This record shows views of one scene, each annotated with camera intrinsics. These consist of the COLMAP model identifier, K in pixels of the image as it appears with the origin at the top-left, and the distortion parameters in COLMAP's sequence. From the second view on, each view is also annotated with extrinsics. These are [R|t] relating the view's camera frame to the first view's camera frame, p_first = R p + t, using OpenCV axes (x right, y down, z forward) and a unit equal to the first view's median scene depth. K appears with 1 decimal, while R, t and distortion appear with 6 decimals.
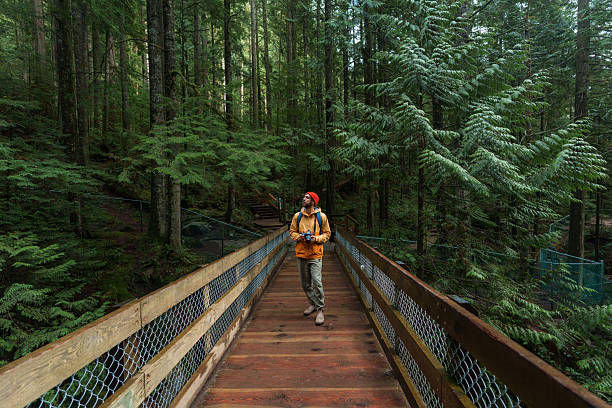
lens RADIAL K [[417.0, 0, 306.0], [0, 417.0, 204.0], [0, 0, 1]] dist [0.008285, 0.001517]
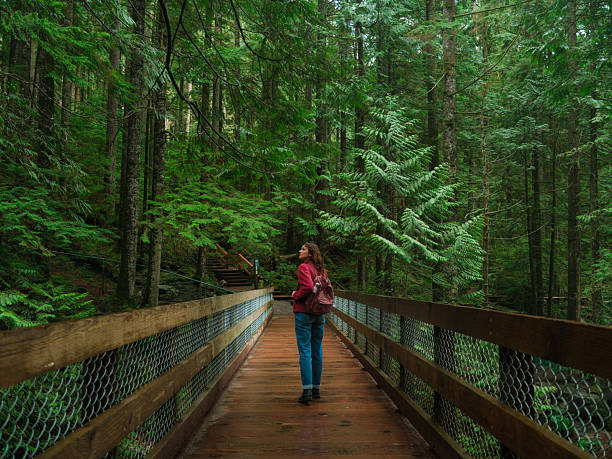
lens RADIAL K [[559.5, 0, 306.0], [0, 559.5, 229.5], [0, 0, 1]] dist [0.006038, 0.000454]
pose [[0.998864, 0.033592, 0.033787, -0.027449], [-0.031062, 0.996862, -0.072809, 0.013241], [-0.036127, 0.071676, 0.996773, -0.575730]]
